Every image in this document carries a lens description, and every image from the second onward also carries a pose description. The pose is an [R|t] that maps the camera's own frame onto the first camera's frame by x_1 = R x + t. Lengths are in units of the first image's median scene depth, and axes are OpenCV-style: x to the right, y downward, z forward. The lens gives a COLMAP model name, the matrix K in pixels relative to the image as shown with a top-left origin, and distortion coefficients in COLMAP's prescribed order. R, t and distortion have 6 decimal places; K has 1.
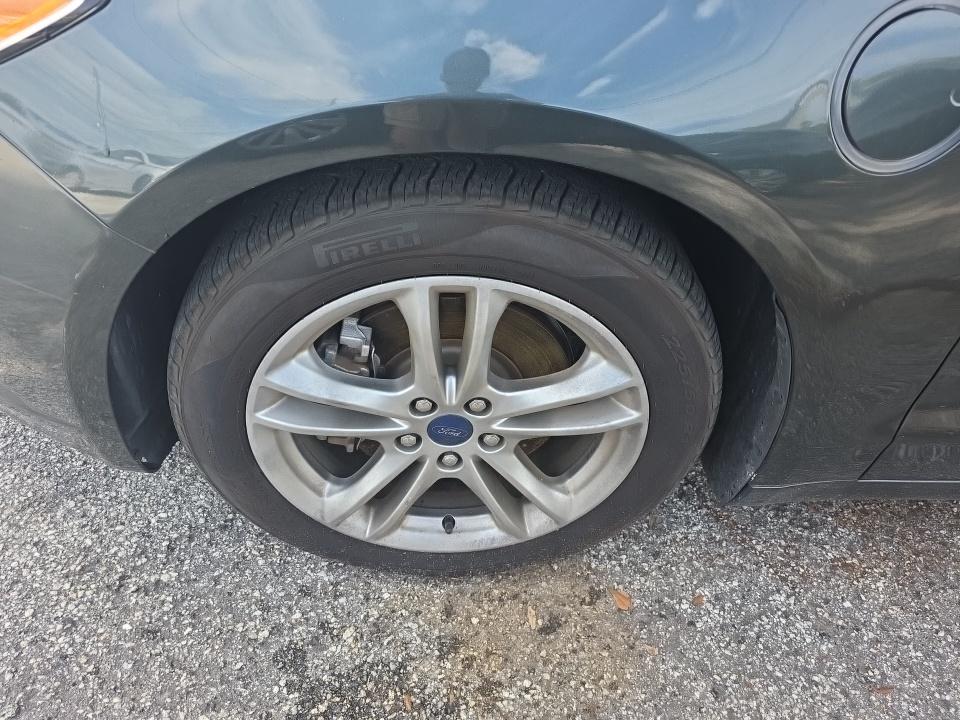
lens RADIAL K [[654.8, 0, 479.2], [0, 654.8, 357.9], [0, 0, 1]] dist [-0.018890, -0.007058]
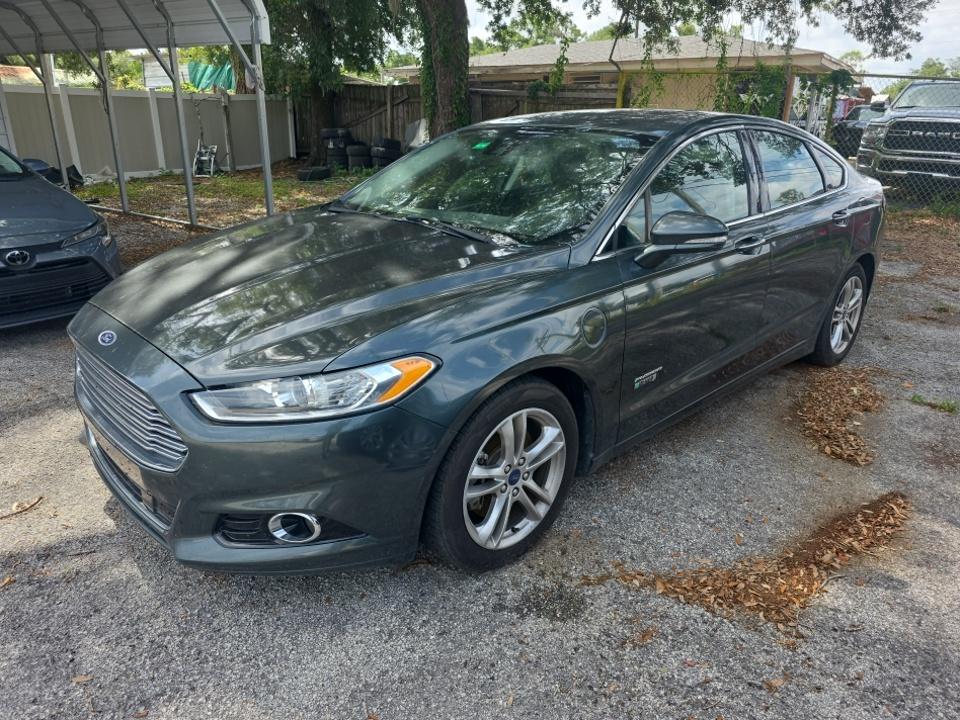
lens RADIAL K [[654.8, 0, 478.7], [0, 654.8, 360.7], [0, 0, 1]] dist [-0.018890, -0.007058]
pose [[0.745241, -0.282324, 0.604077, -1.433766], [0.483401, 0.852755, -0.197817, 0.143032], [-0.459281, 0.439433, 0.771984, -1.061862]]
